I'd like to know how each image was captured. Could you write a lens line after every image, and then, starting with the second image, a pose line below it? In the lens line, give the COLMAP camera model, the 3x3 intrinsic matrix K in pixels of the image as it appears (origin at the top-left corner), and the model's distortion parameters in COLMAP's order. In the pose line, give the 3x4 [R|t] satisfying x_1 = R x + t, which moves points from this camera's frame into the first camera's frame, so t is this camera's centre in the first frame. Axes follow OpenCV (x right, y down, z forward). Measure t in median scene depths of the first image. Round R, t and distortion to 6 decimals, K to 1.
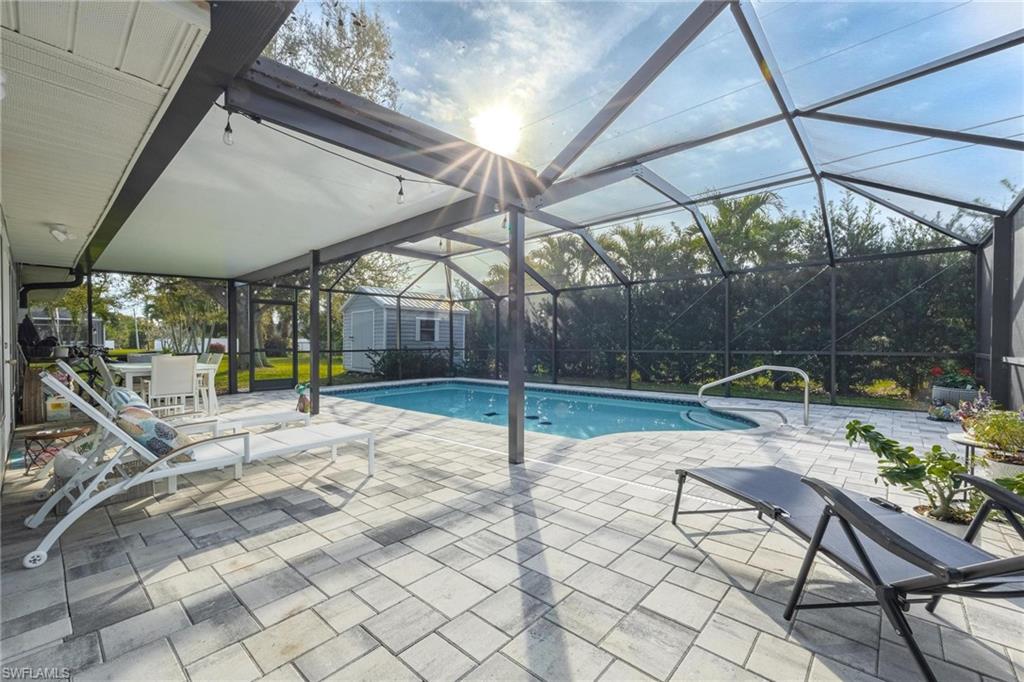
lens RADIAL K [[428.3, 0, 512.6], [0, 428.3, 343.9], [0, 0, 1]] dist [0.009764, -0.000472]
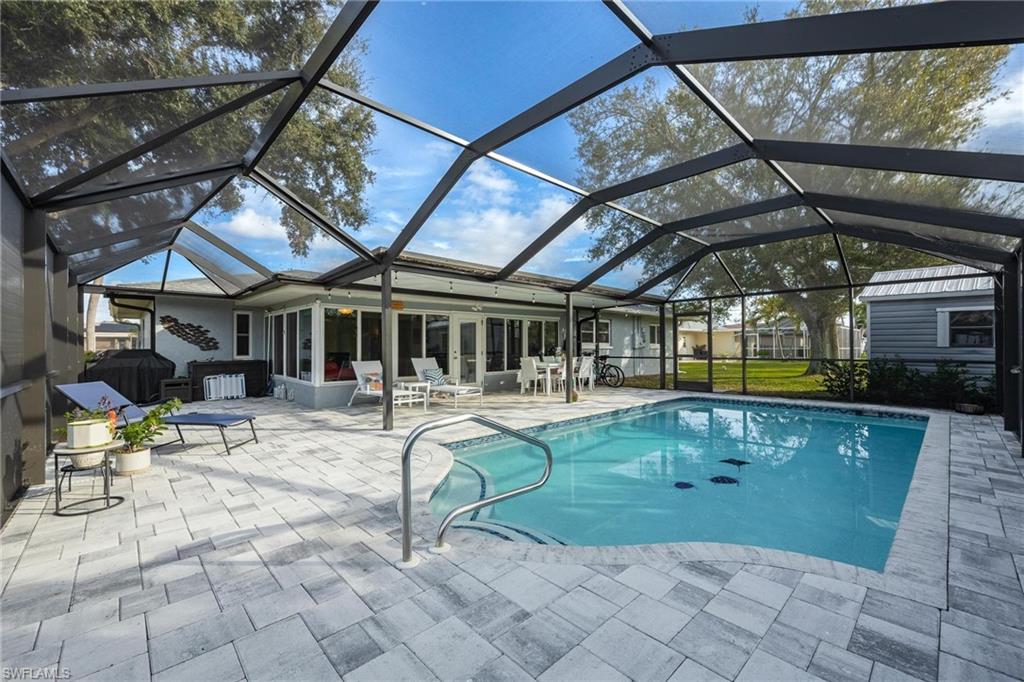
lens RADIAL K [[413.9, 0, 514.8], [0, 413.9, 346.1], [0, 0, 1]] dist [0.002140, 0.000142]
pose [[-0.076793, 0.001260, -0.997046, 0.581623], [0.002143, 0.999997, 0.001099, -0.014024], [0.997045, -0.002053, -0.076796, 0.612877]]
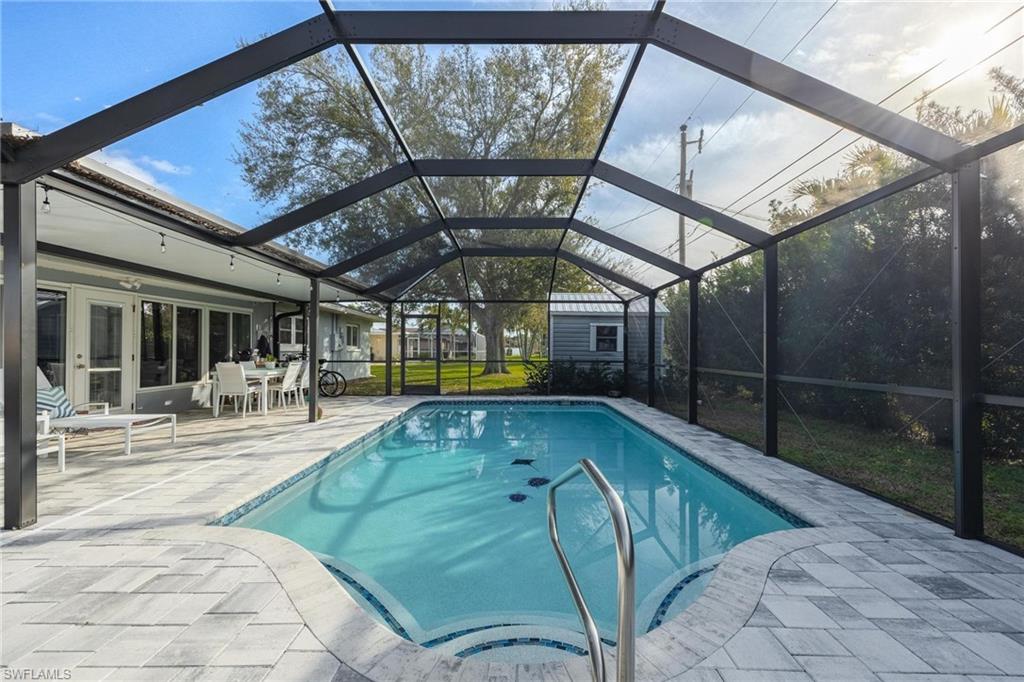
lens RADIAL K [[428.3, 0, 509.3], [0, 428.3, 343.8], [0, 0, 1]] dist [0.009764, -0.000472]
pose [[0.659481, -0.004130, -0.751710, 0.433600], [-0.007869, 0.999892, -0.012397, -0.013171], [0.751680, 0.014091, 0.659378, 0.438959]]
